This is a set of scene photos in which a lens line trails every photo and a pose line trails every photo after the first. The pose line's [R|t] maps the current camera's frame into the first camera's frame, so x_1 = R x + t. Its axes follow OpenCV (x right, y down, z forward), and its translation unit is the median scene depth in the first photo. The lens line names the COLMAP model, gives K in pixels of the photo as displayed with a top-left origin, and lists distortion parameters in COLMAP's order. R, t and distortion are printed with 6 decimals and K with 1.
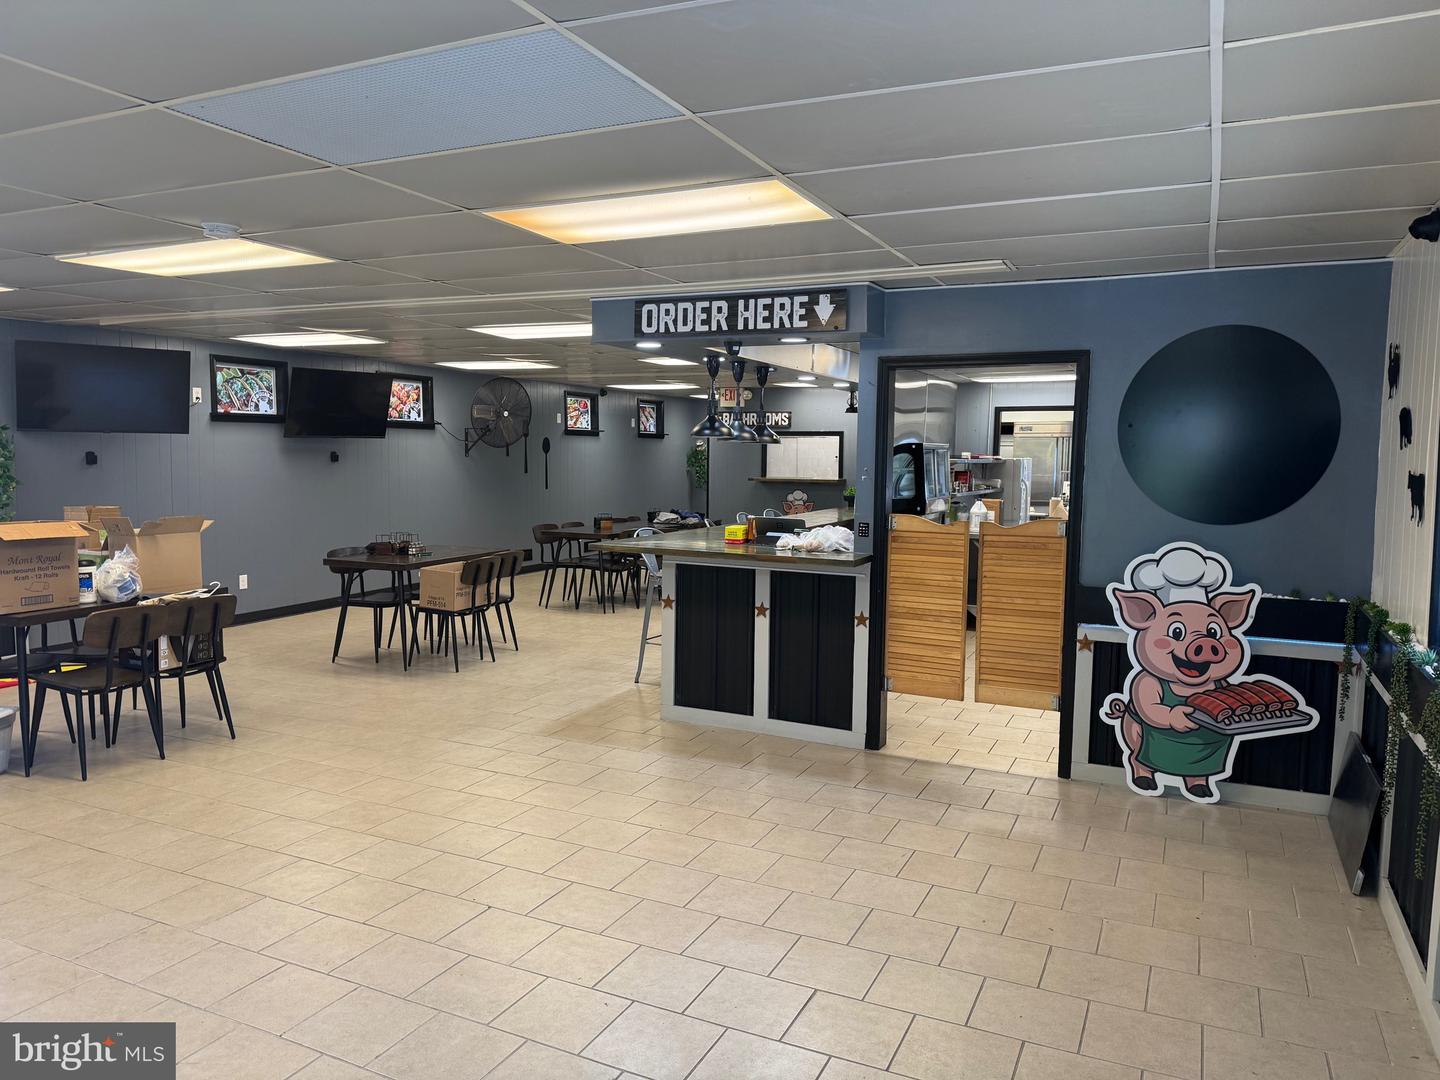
lens RADIAL K [[999.5, 0, 720.0], [0, 999.5, 540.0], [0, 0, 1]] dist [0.133660, -0.196159]
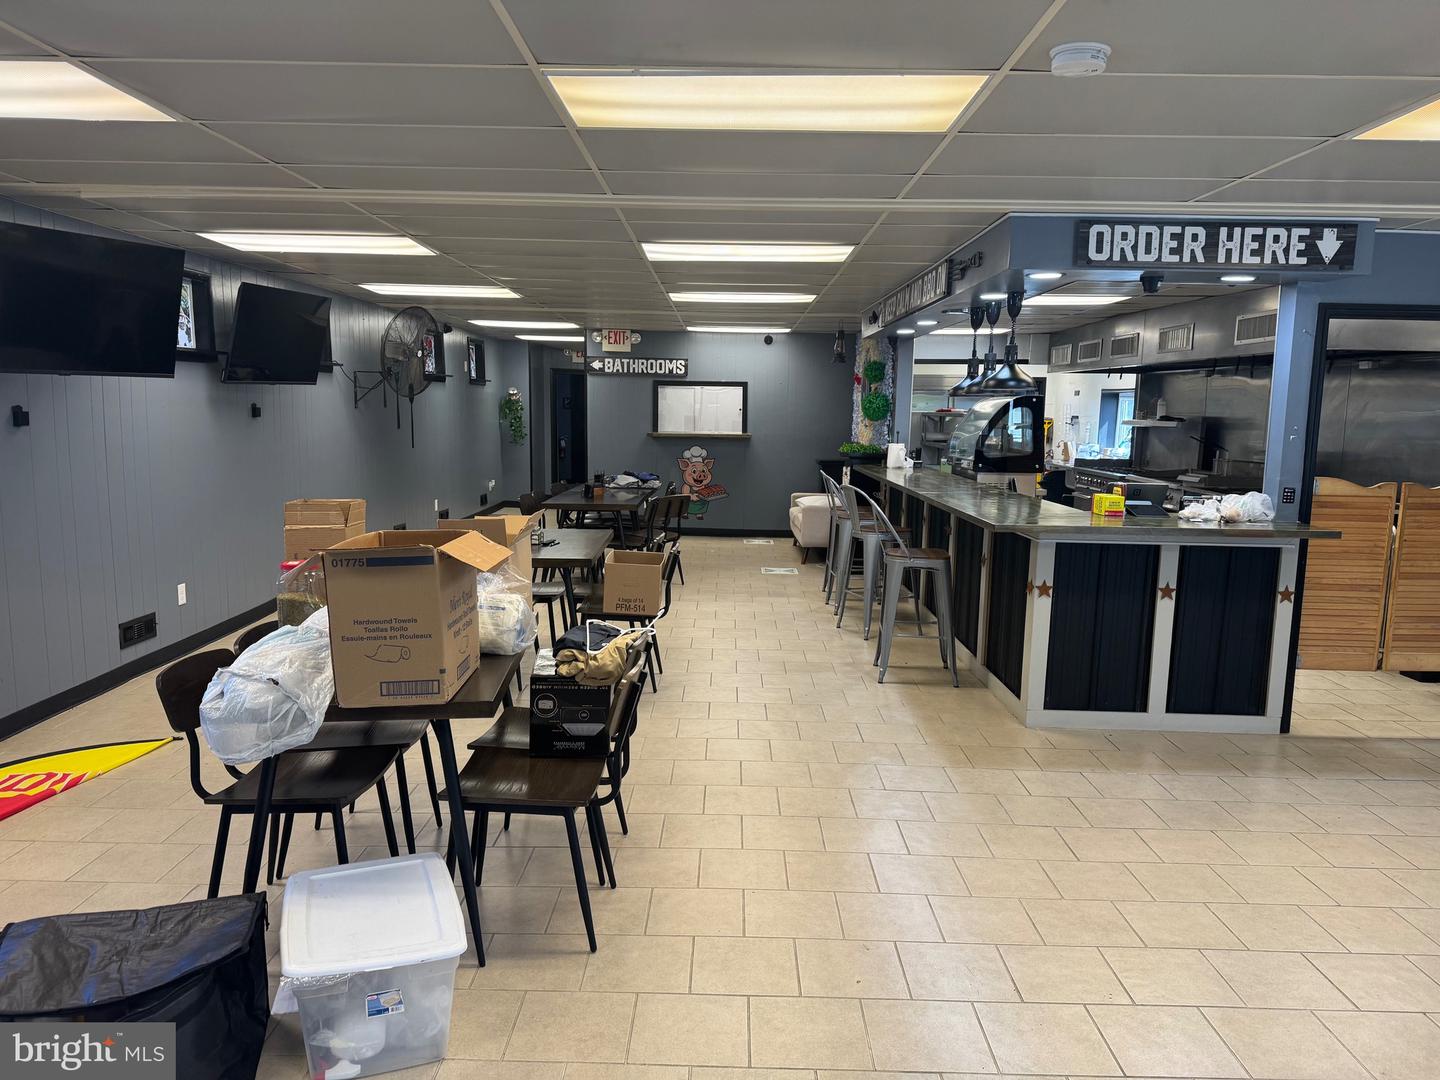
lens RADIAL K [[1004.6, 0, 711.4], [0, 1004.6, 549.2], [0, 0, 1]] dist [0.062535, -0.074788]
pose [[0.909260, -0.055966, 0.412449, -0.697809], [0.031405, 0.997319, 0.066093, -0.038265], [-0.415042, -0.047142, 0.908580, 0.374674]]
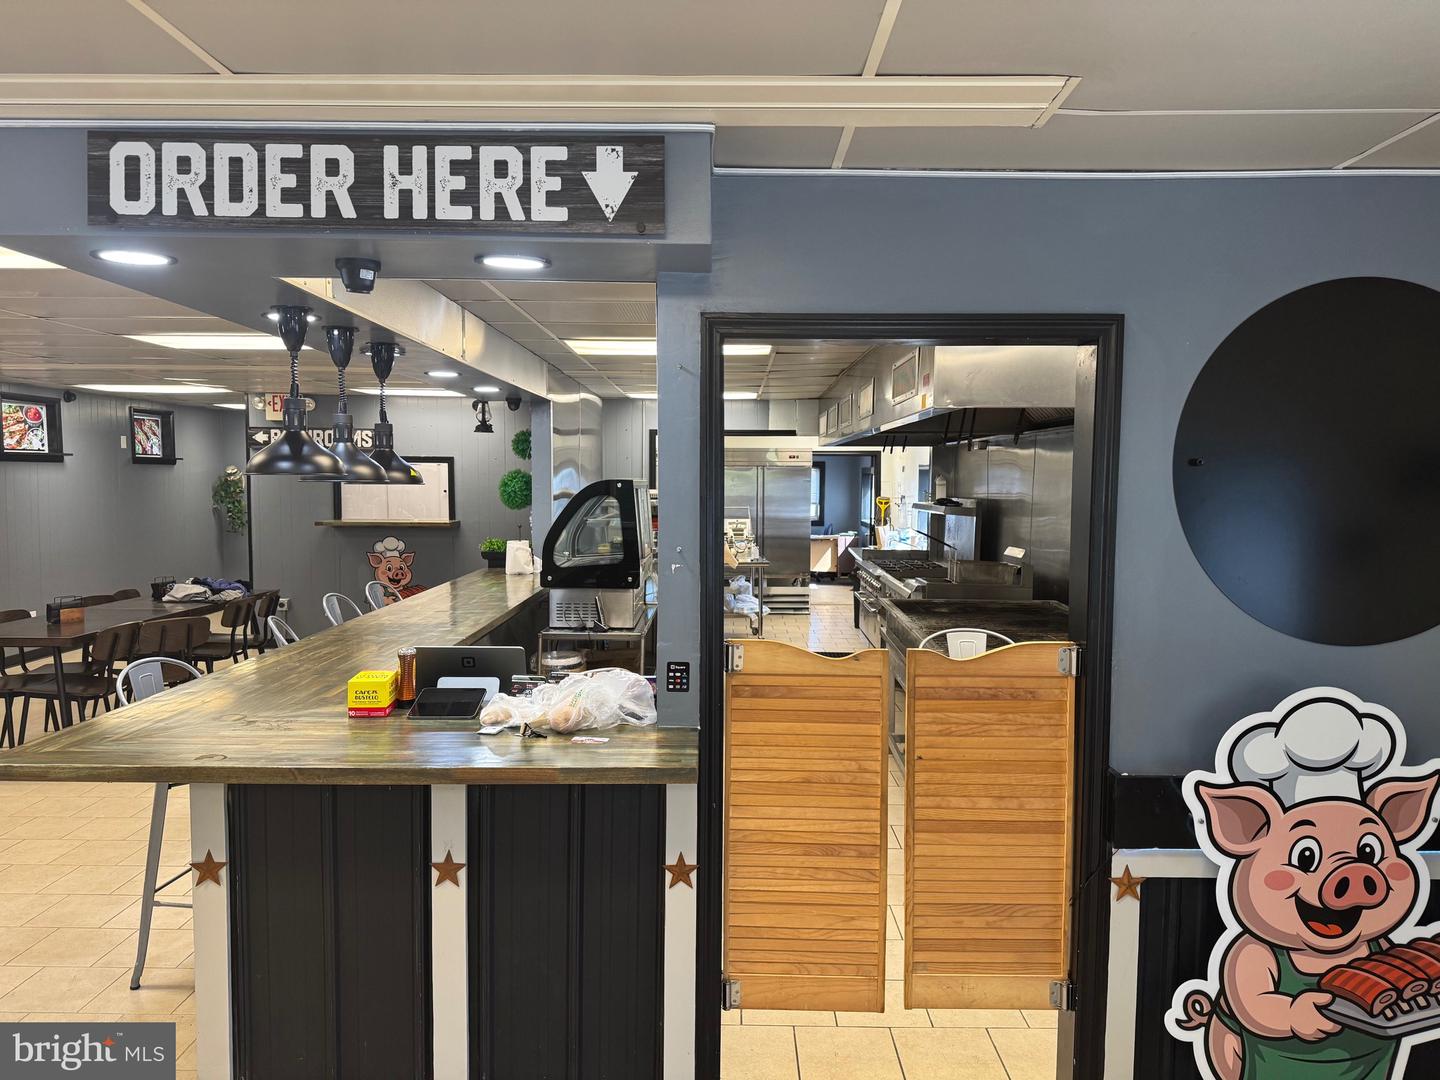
lens RADIAL K [[1009.1, 0, 713.4], [0, 1009.1, 542.4], [0, 0, 1]] dist [0.045047, -0.049869]
pose [[0.908616, -0.033925, 0.416253, -0.034764], [0.042045, 0.999062, -0.010354, -0.066834], [-0.415511, 0.026909, 0.909190, 0.552351]]
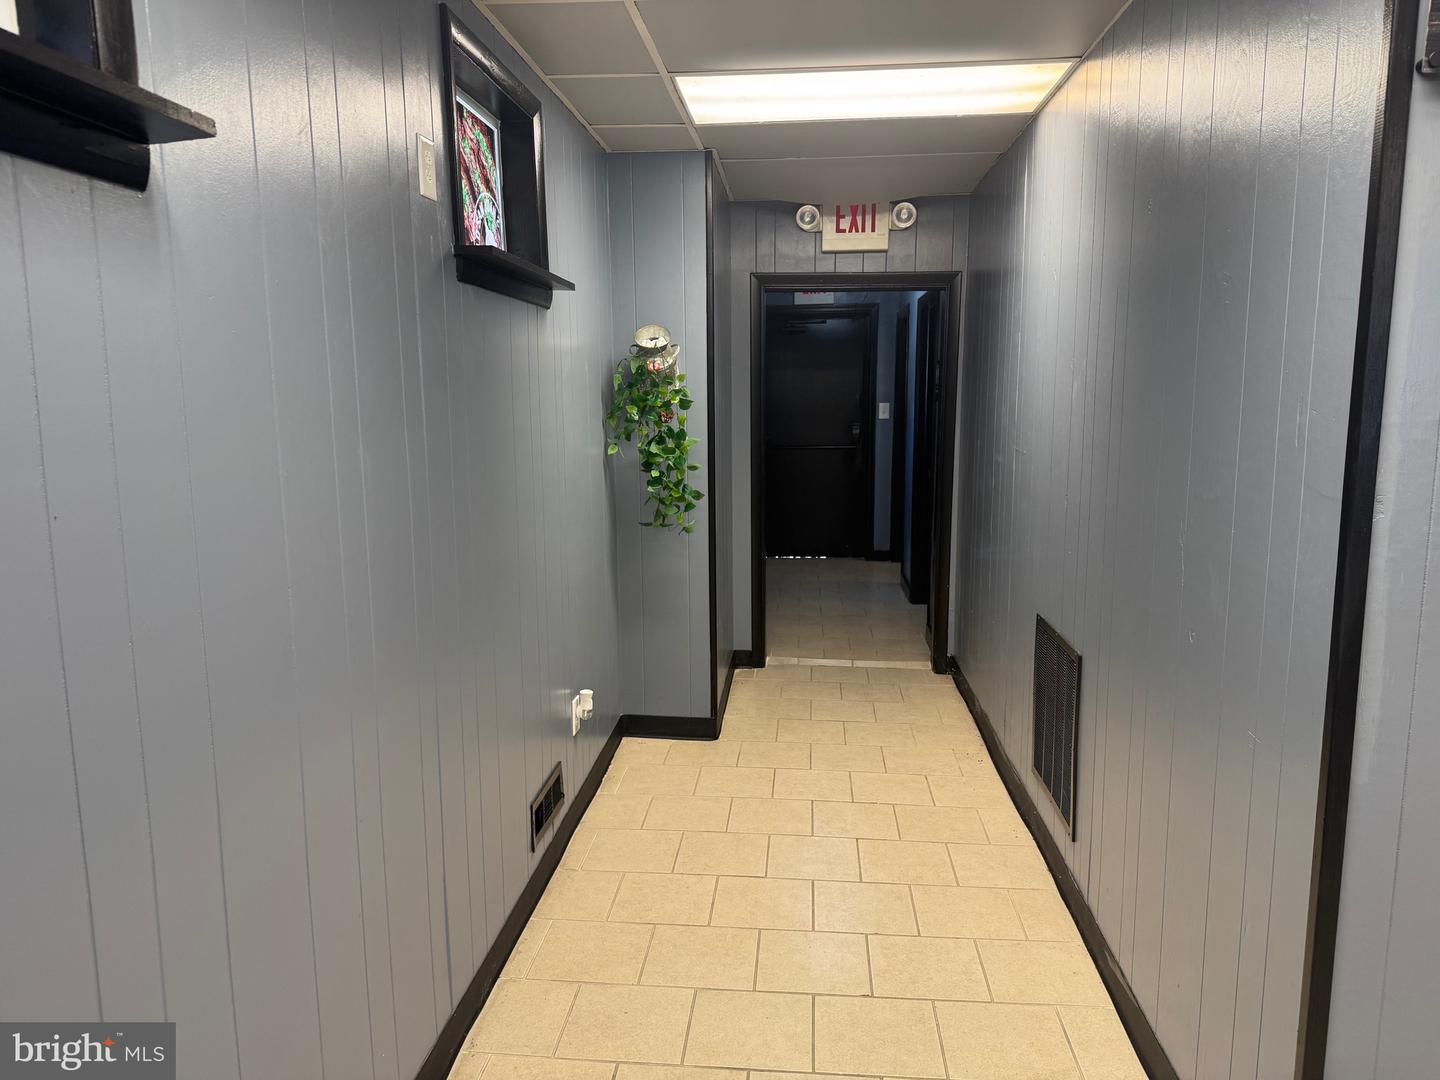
lens RADIAL K [[1003.5, 0, 713.2], [0, 1003.5, 538.0], [0, 0, 1]] dist [0.119998, -0.180067]
pose [[0.939864, -0.071896, 0.333896, -0.270747], [0.049500, 0.995945, 0.075118, -0.200655], [-0.337943, -0.054072, 0.939612, 2.293787]]
